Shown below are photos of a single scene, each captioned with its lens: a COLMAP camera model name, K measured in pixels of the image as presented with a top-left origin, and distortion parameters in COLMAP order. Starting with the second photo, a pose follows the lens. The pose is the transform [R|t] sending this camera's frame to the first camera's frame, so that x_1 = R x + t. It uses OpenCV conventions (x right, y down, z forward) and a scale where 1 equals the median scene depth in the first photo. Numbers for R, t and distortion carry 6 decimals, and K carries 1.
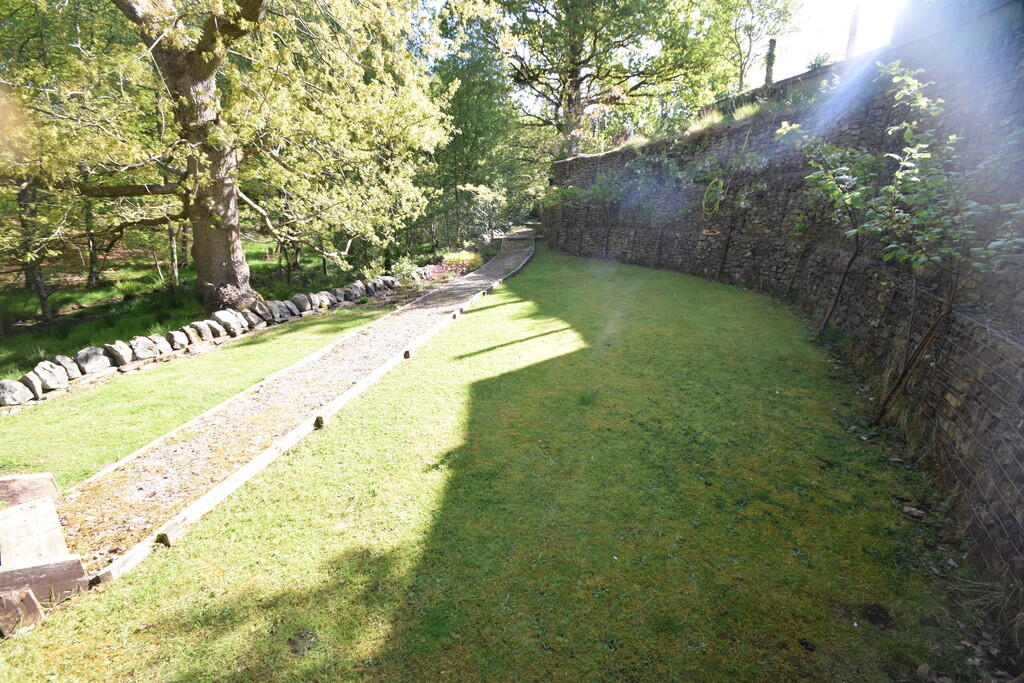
lens RADIAL K [[449.6, 0, 512.0], [0, 449.6, 341.5], [0, 0, 1]] dist [0.000677, -0.008991]
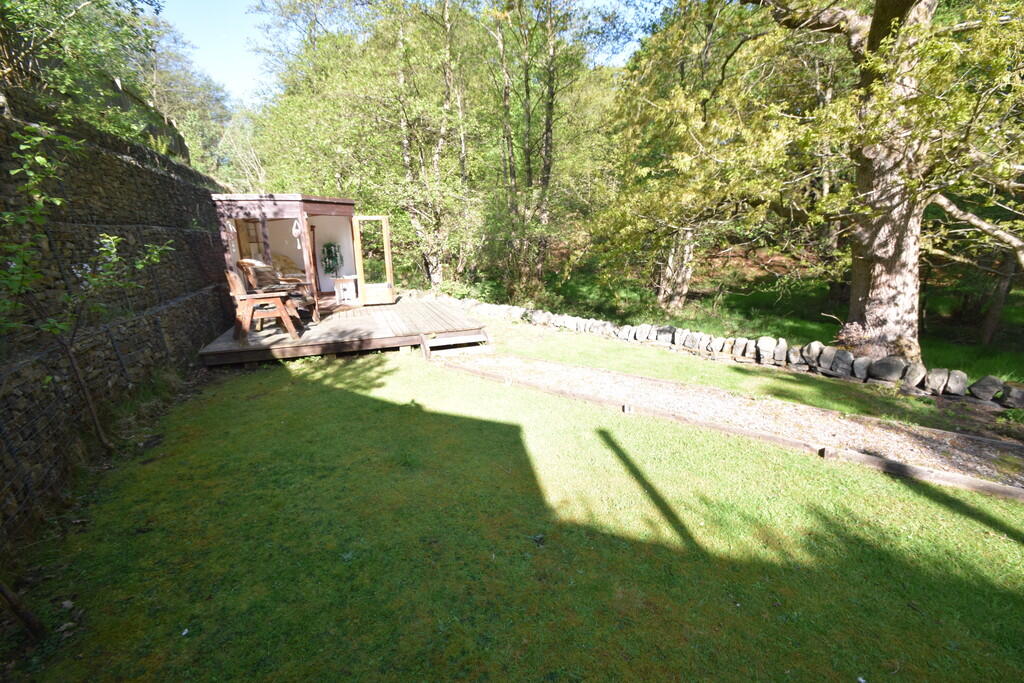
lens RADIAL K [[449.6, 0, 512.0], [0, 449.6, 341.5], [0, 0, 1]] dist [0.000677, -0.008991]
pose [[-0.474623, 0.223123, -0.851439, 0.494191], [-0.224019, 0.904860, 0.361999, -0.295871], [0.851204, 0.362552, -0.379484, 0.886891]]
